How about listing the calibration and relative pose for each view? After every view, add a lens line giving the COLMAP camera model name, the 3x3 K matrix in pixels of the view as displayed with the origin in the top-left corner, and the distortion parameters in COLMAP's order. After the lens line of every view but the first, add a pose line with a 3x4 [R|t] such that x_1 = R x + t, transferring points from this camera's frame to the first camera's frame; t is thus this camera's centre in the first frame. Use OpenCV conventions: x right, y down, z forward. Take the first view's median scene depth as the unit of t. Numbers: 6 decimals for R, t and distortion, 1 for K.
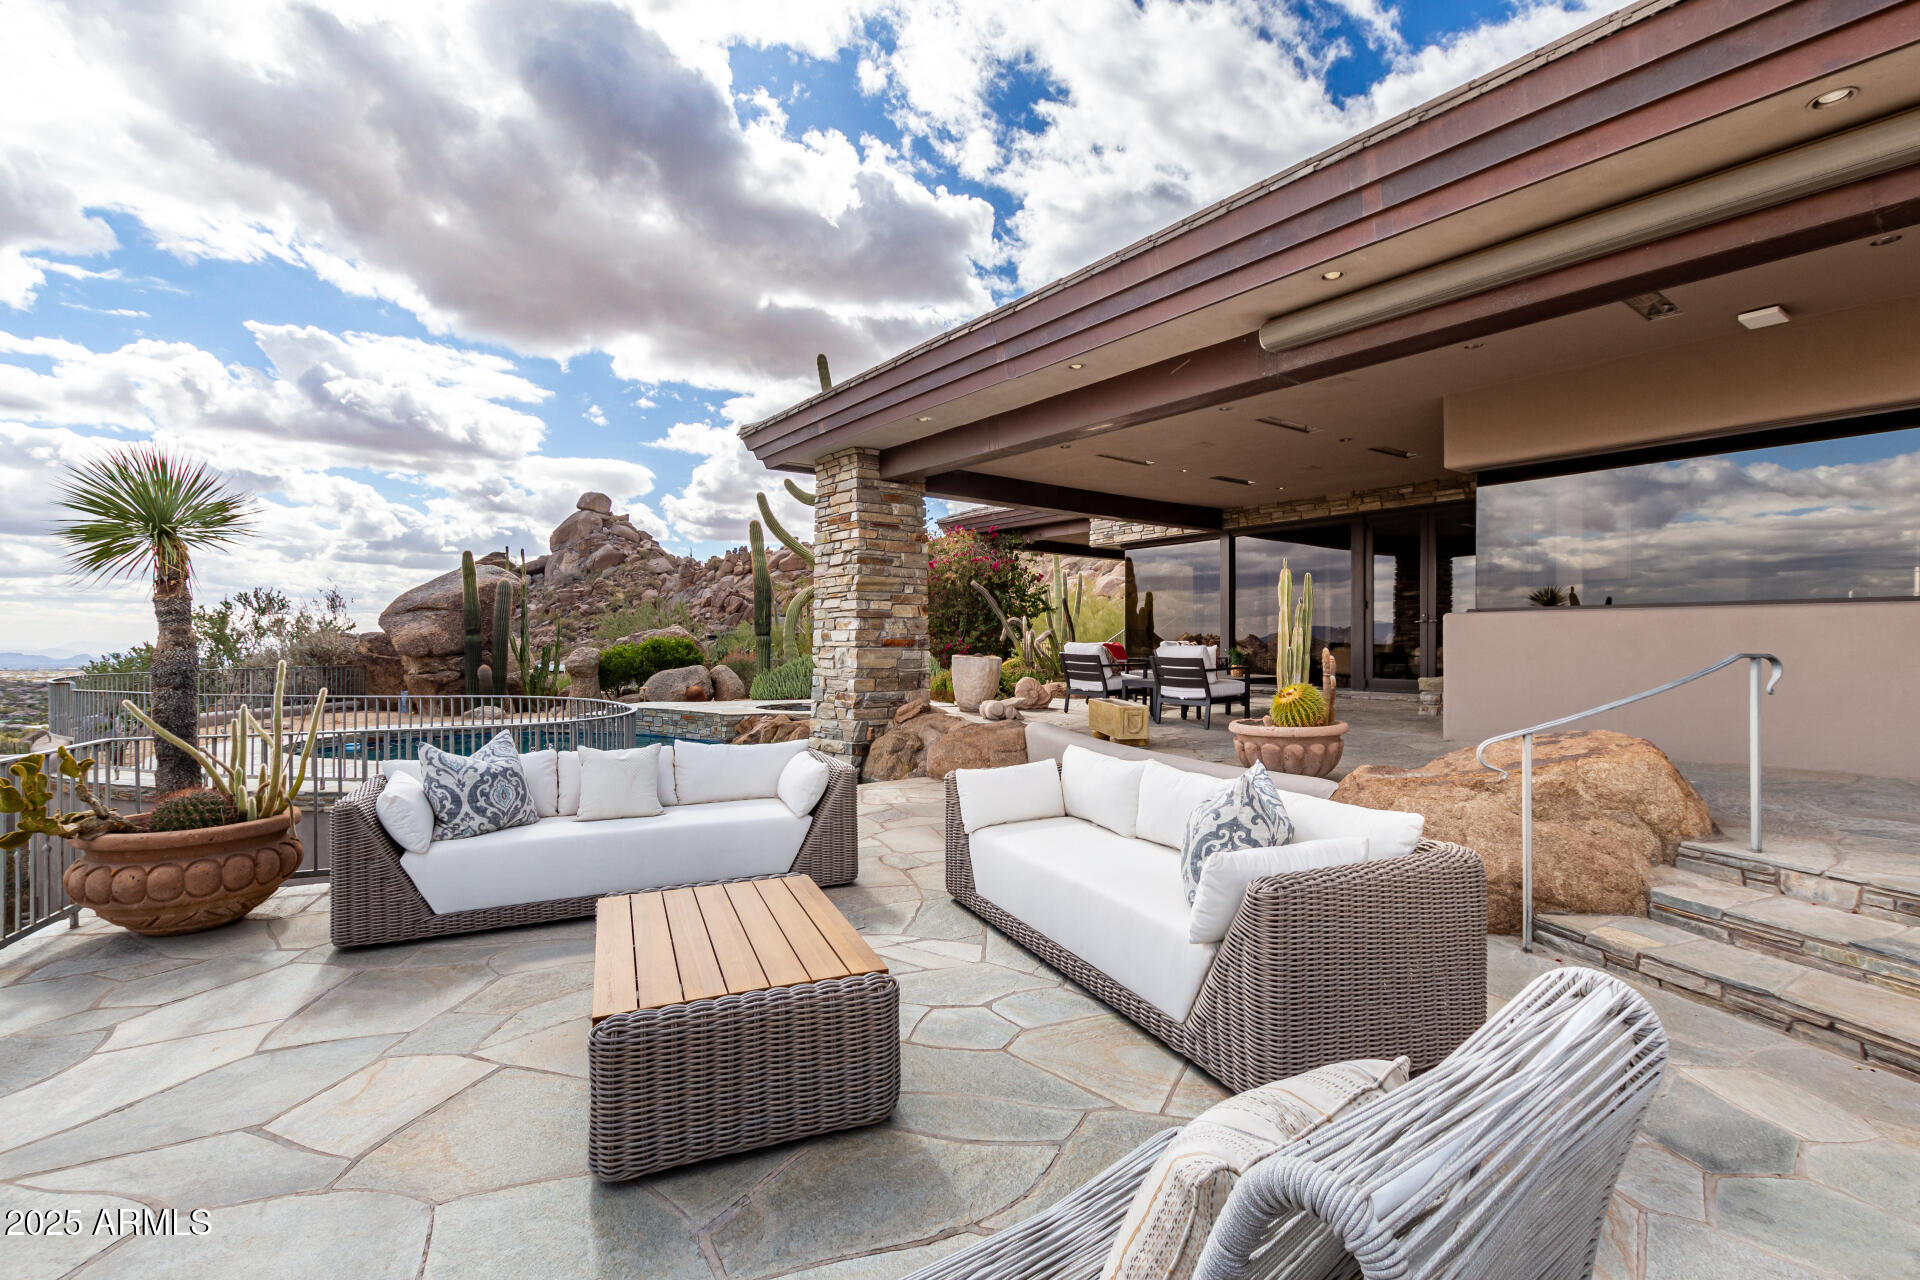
lens RADIAL K [[876.1, 0, 954.5], [0, 876.1, 642.9], [0, 0, 1]] dist [-0.000224, 0.000130]
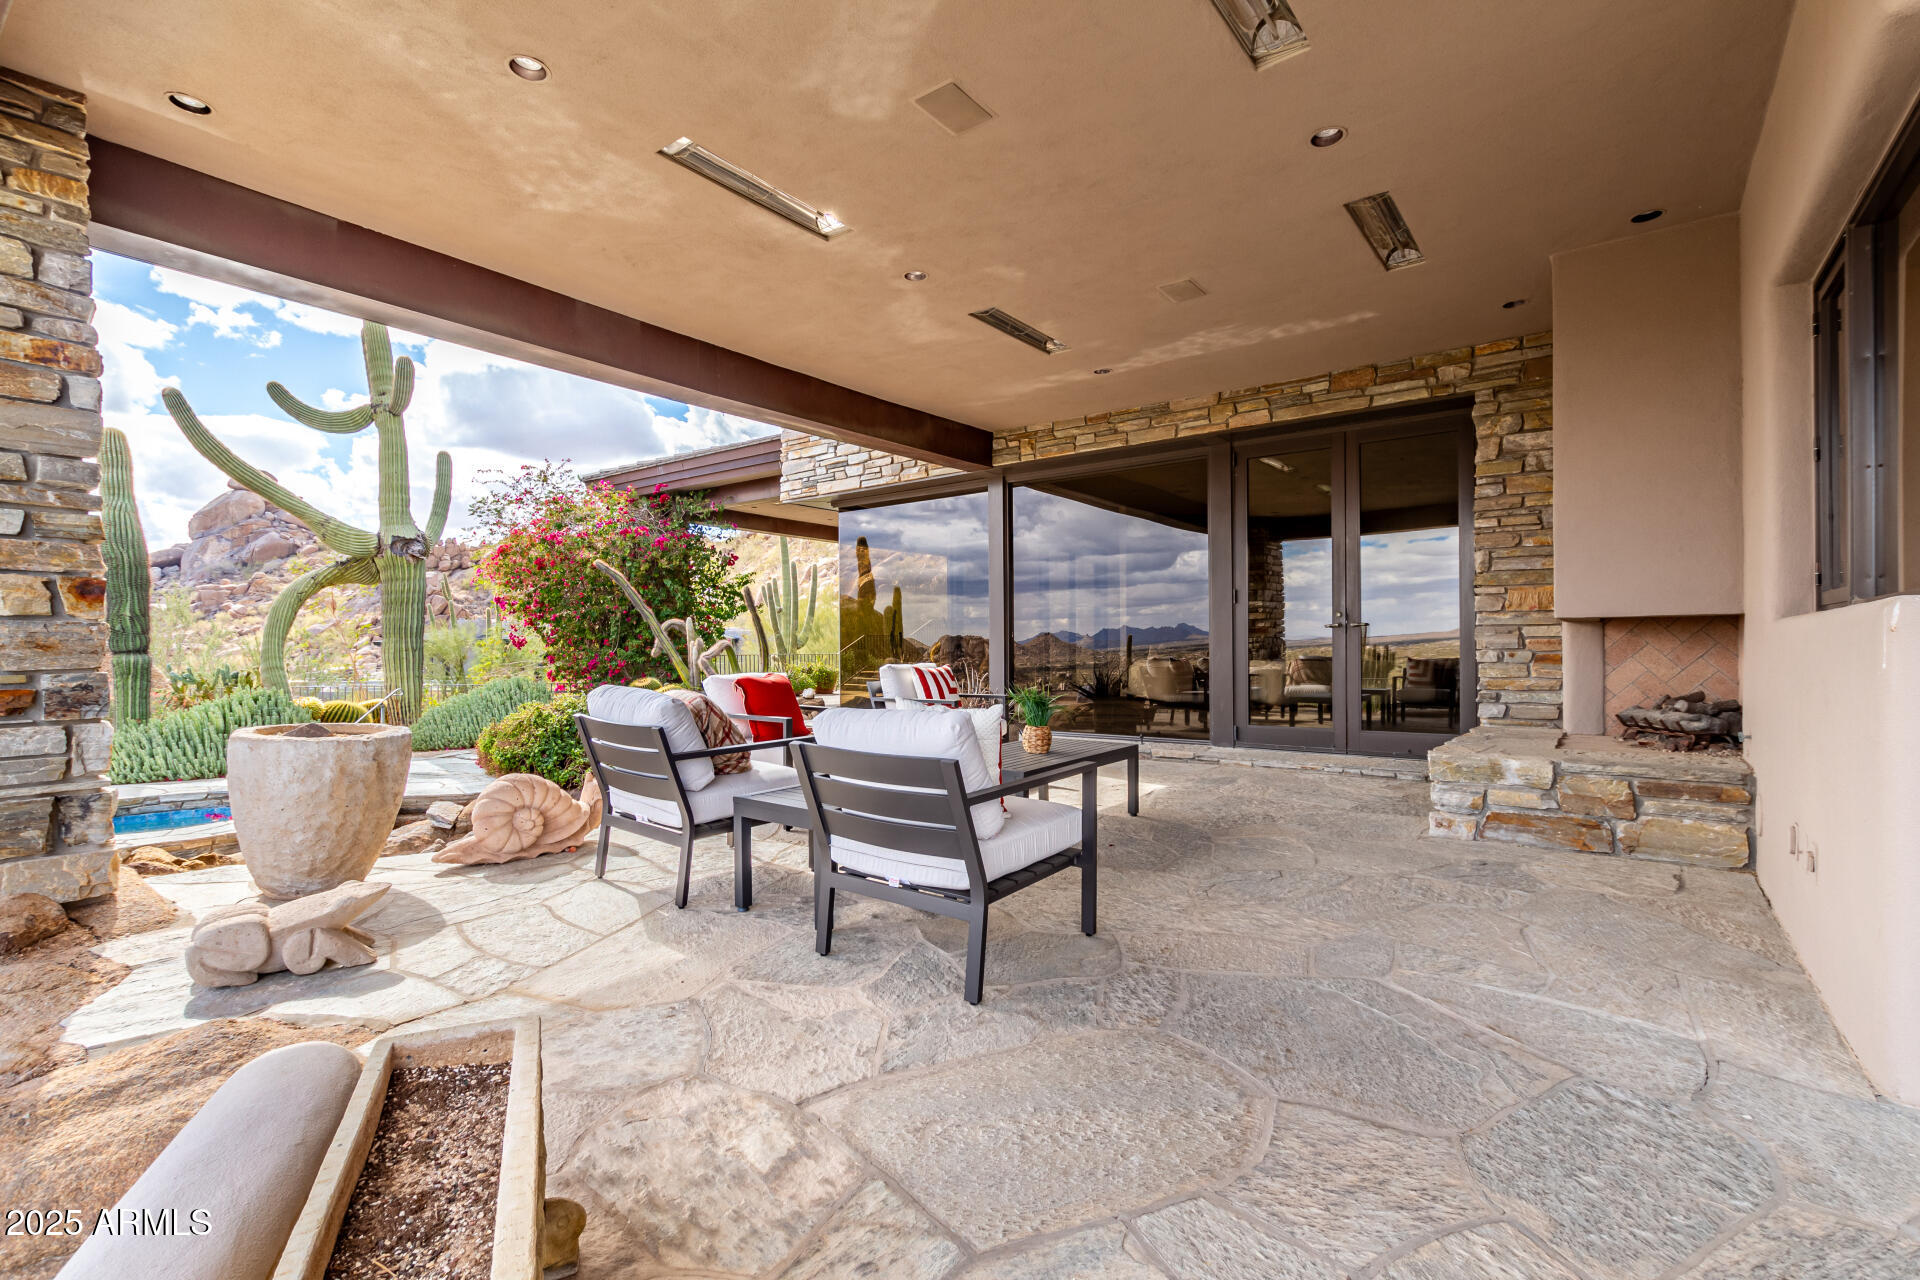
lens RADIAL K [[876.1, 0, 967.7], [0, 876.1, 645.1], [0, 0, 1]] dist [-0.000224, 0.000130]
pose [[0.960530, -0.006056, 0.278110, 0.130820], [0.006554, 0.999978, -0.000860, -0.011759], [-0.278099, 0.002648, 0.960549, 0.457677]]
